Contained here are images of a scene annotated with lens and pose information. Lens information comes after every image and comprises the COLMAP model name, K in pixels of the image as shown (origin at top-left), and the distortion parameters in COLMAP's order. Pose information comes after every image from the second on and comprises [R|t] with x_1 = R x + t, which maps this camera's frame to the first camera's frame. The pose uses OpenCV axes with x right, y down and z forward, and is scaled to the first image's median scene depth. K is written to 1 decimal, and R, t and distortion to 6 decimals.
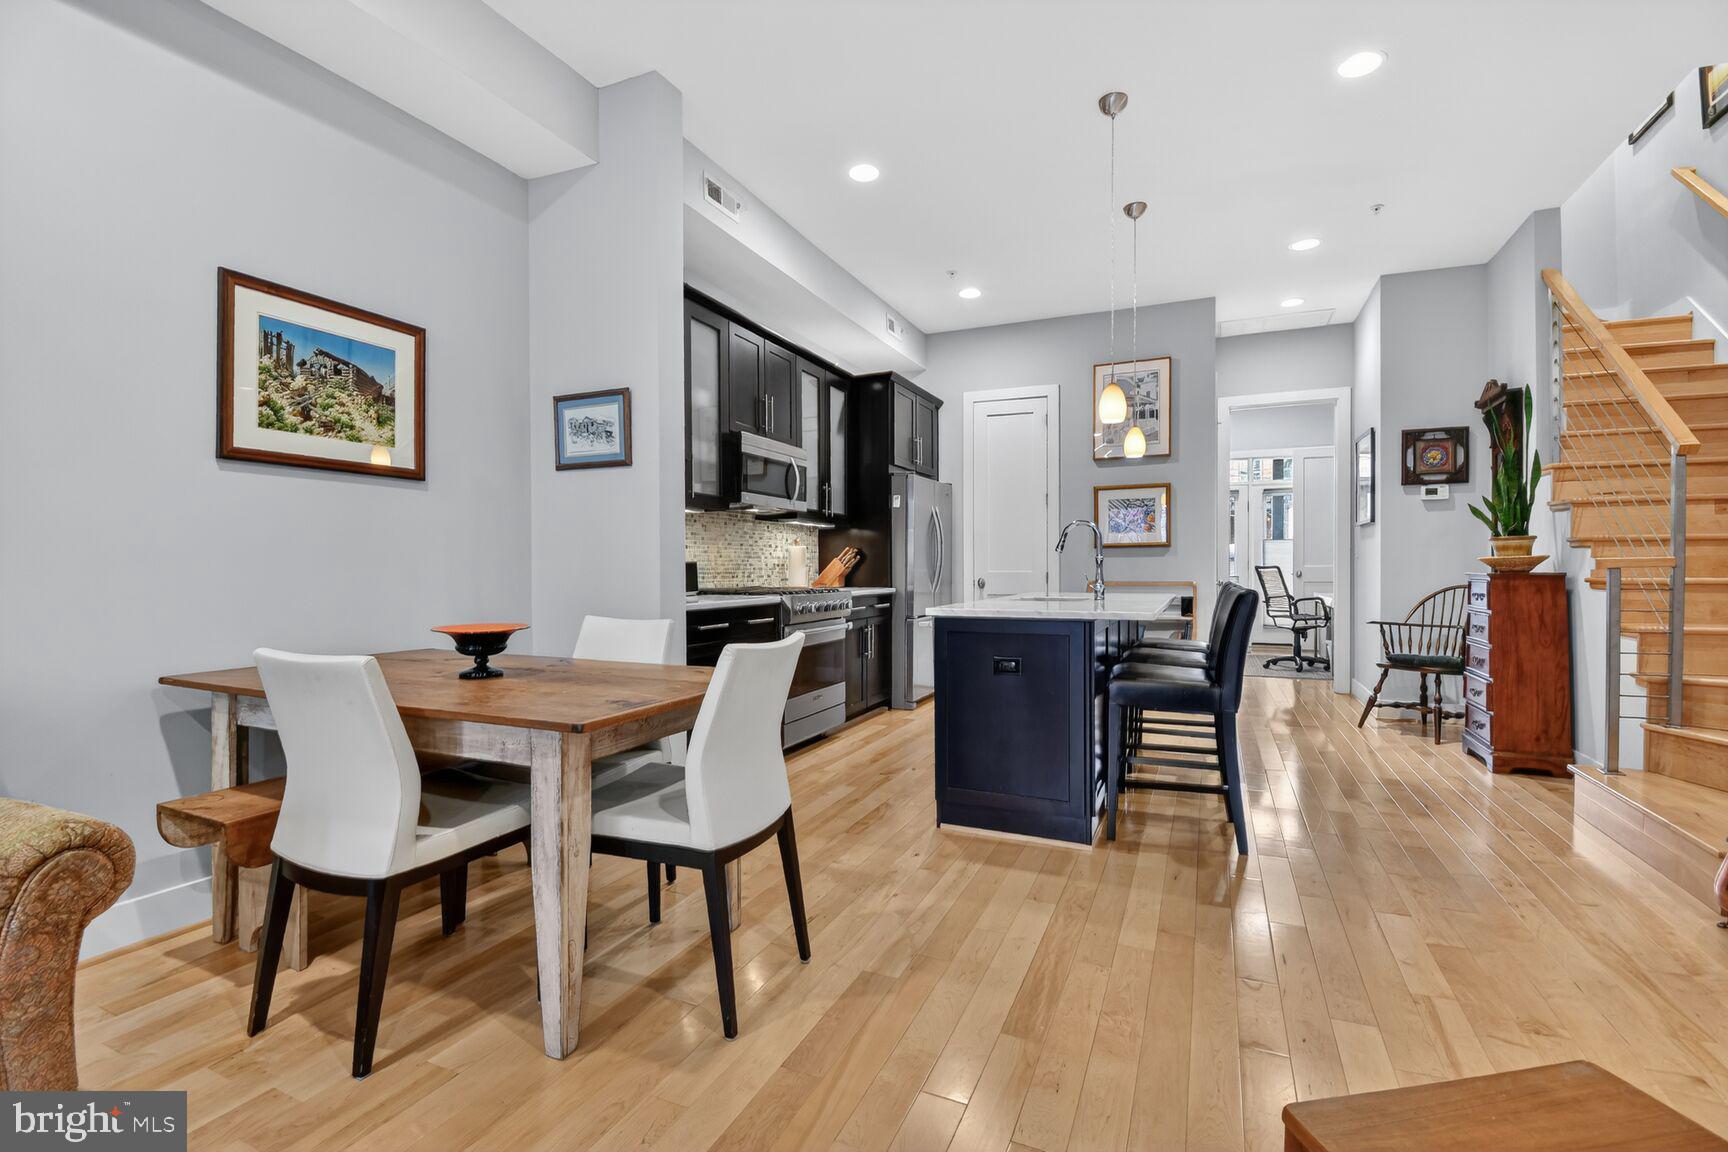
lens RADIAL K [[787.9, 0, 864.0], [0, 787.9, 576.0], [0, 0, 1]] dist [0.000623, 0.000093]
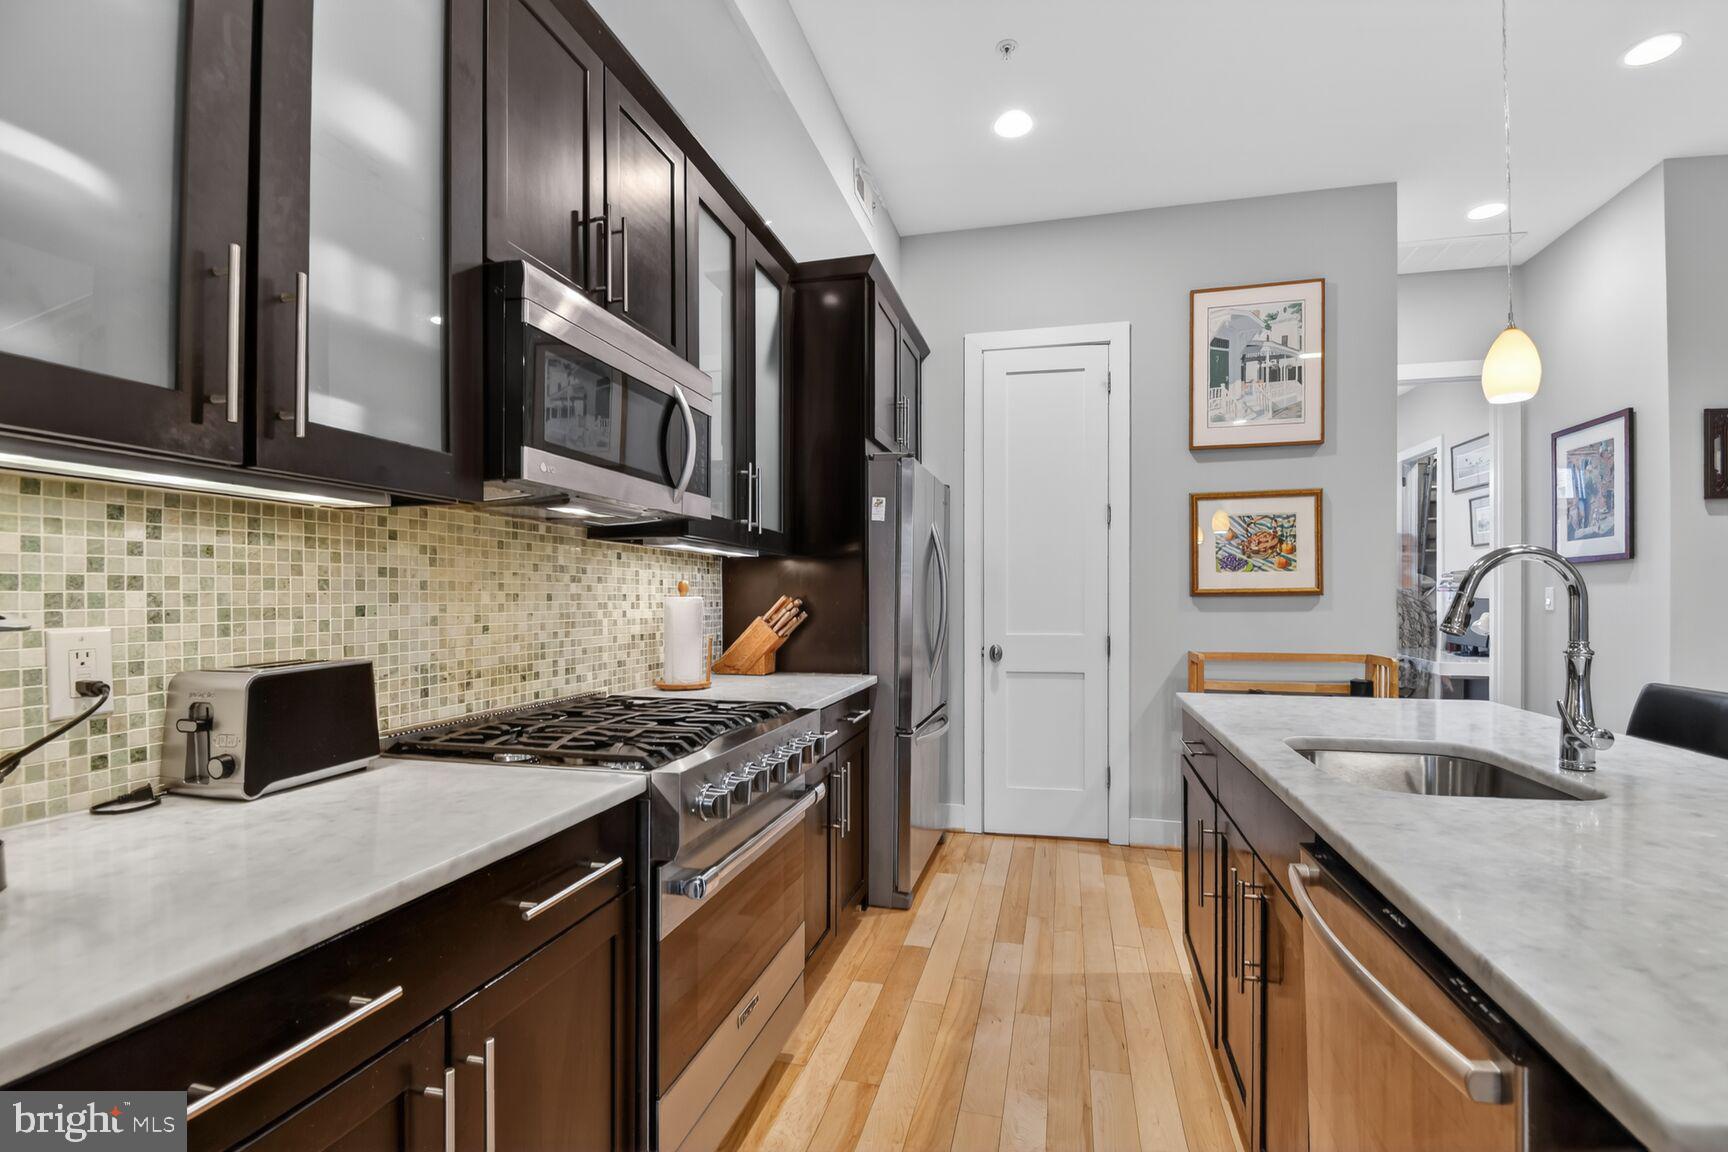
lens RADIAL K [[787.7, 0, 884.1], [0, 787.7, 601.1], [0, 0, 1]] dist [0.017533, -0.019737]
pose [[0.982950, 0.001251, 0.183870, -0.055636], [-0.000385, 0.999989, -0.004747, -0.033881], [-0.183873, 0.004595, 0.982939, 0.531247]]
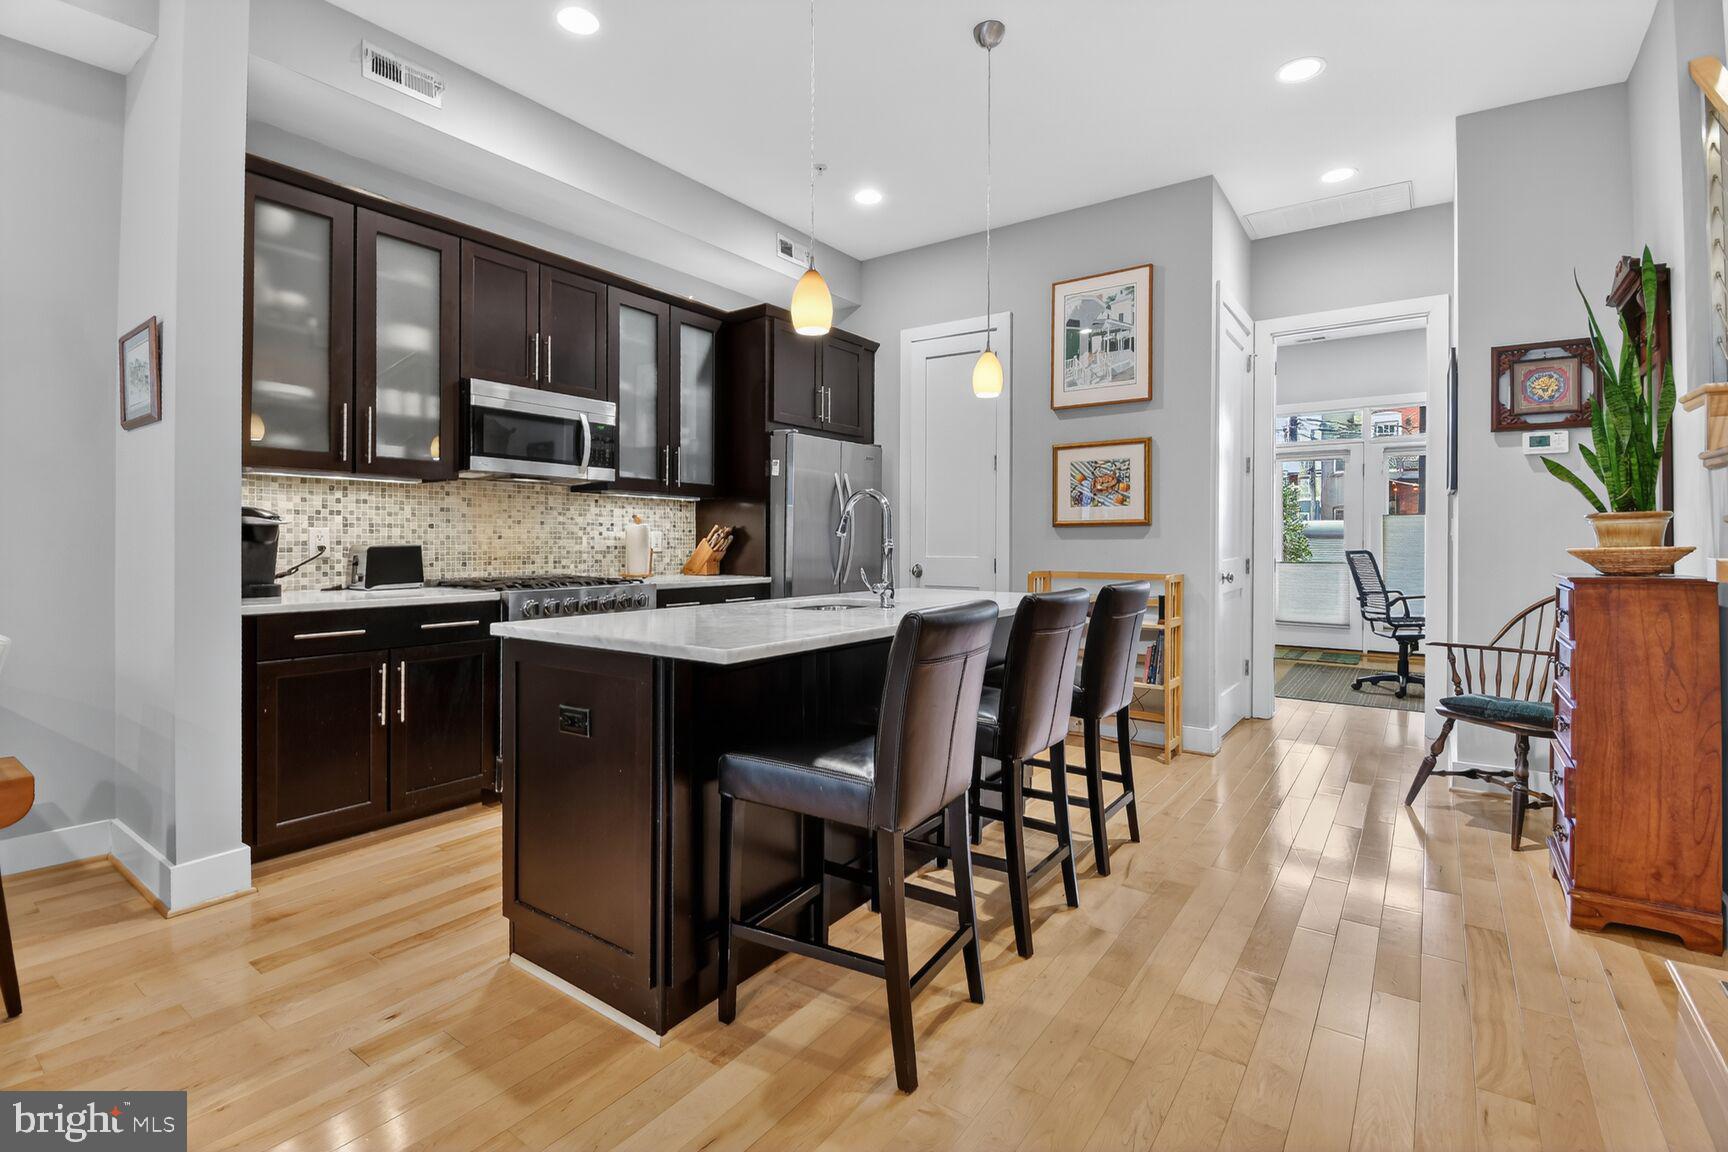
lens RADIAL K [[806.0, 0, 852.2], [0, 806.0, 542.3], [0, 0, 1]] dist [0.001886, -0.010858]
pose [[0.976898, 0.006901, -0.213596, 0.316396], [-0.009041, 0.999918, -0.009045, -0.014319], [0.213516, 0.010767, 0.976880, 0.247643]]
